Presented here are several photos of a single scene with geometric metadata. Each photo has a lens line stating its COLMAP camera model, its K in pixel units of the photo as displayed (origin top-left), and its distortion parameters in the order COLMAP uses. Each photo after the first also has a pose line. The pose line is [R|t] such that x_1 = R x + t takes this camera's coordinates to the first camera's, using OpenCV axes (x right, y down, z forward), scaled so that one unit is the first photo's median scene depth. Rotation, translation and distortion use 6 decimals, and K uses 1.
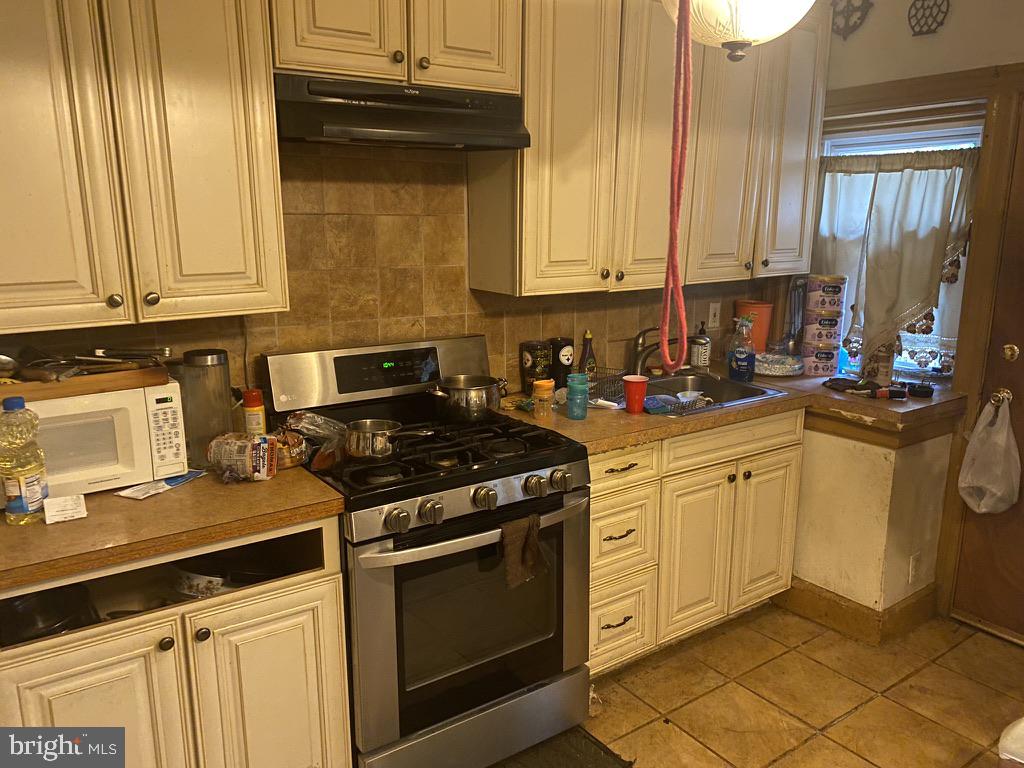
lens RADIAL K [[794.6, 0, 513.3], [0, 794.6, 388.1], [0, 0, 1]] dist [0.070526, -0.078501]
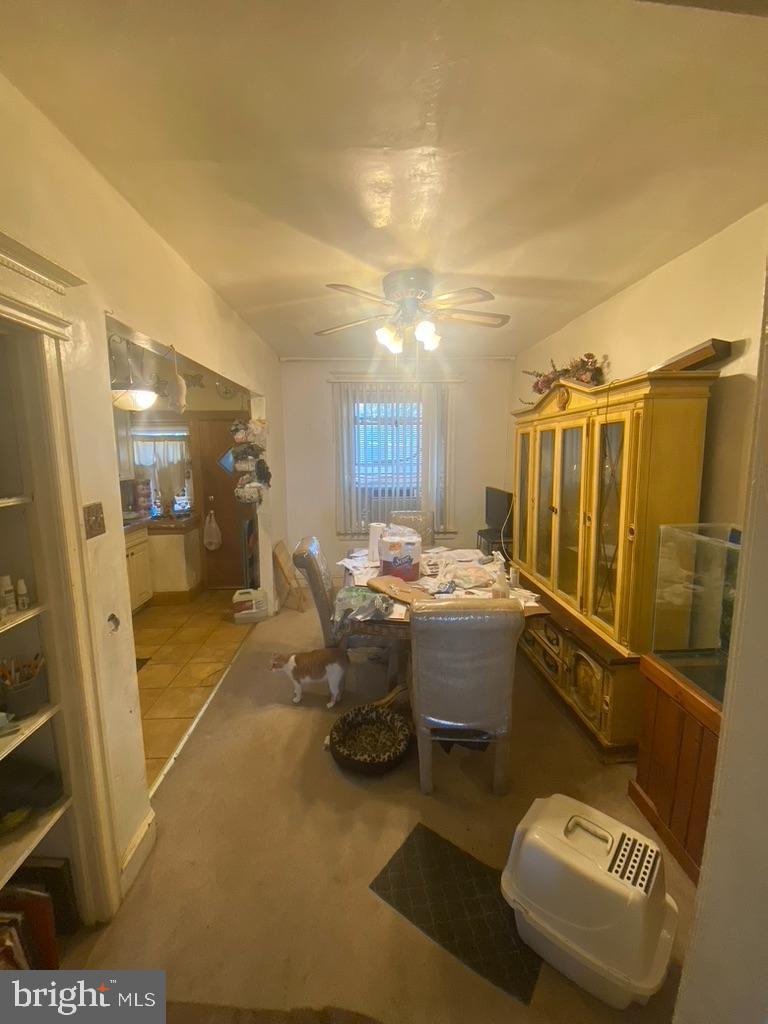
lens RADIAL K [[412.5, 0, 385.1], [0, 412.5, 505.6], [0, 0, 1]] dist [0.000593, 0.000000]
pose [[0.543011, -0.115213, 0.831784, -0.346508], [0.186719, 0.982311, 0.014168, 0.082890], [-0.818703, 0.147616, 0.554919, -0.436099]]
